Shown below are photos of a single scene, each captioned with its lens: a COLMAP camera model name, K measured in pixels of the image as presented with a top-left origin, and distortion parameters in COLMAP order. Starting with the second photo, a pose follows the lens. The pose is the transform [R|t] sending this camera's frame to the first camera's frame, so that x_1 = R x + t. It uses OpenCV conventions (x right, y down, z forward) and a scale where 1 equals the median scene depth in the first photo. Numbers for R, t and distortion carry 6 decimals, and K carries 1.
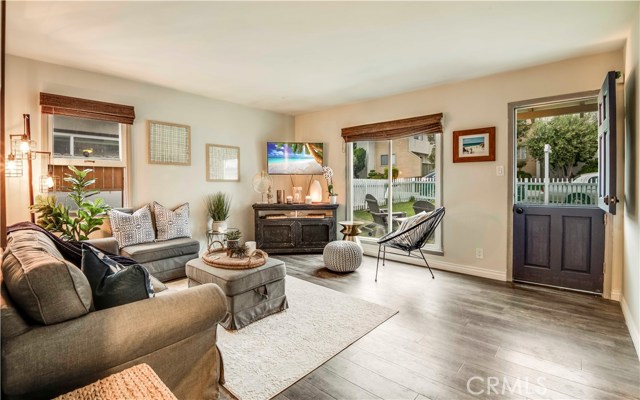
lens RADIAL K [[296.0, 0, 320.0], [0, 296.0, 200.0], [0, 0, 1]] dist [-0.000528, -0.000058]
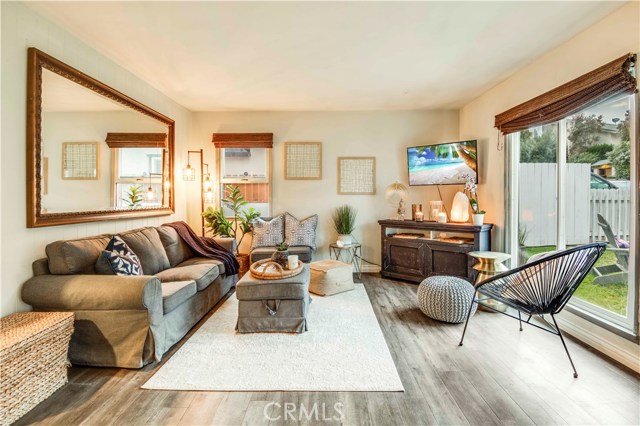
lens RADIAL K [[321.1, 0, 320.0], [0, 321.1, 213.0], [0, 0, 1]] dist [-0.002018, -0.001436]
pose [[0.652702, 0.037064, -0.756708, 0.408086], [-0.041759, 0.999044, 0.012914, -0.011172], [0.756463, 0.023171, 0.653626, 0.238941]]
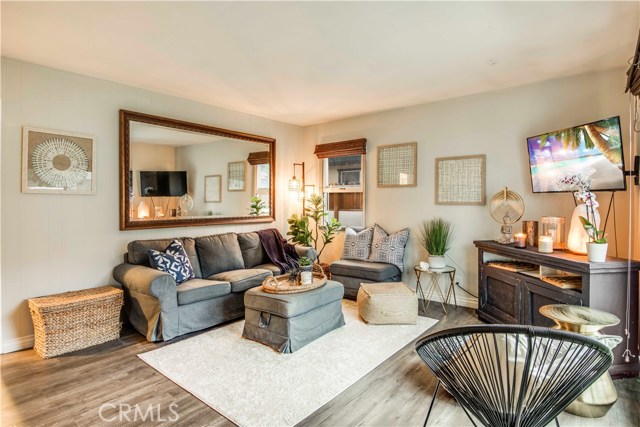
lens RADIAL K [[345.9, 0, 319.2], [0, 345.9, 210.2], [0, 0, 1]] dist [0.003350, 0.000067]
pose [[0.027554, 0.031212, -0.999133, 0.561135], [-0.052990, 0.998153, 0.029720, -0.058516], [0.998215, 0.052125, 0.029157, 0.651155]]
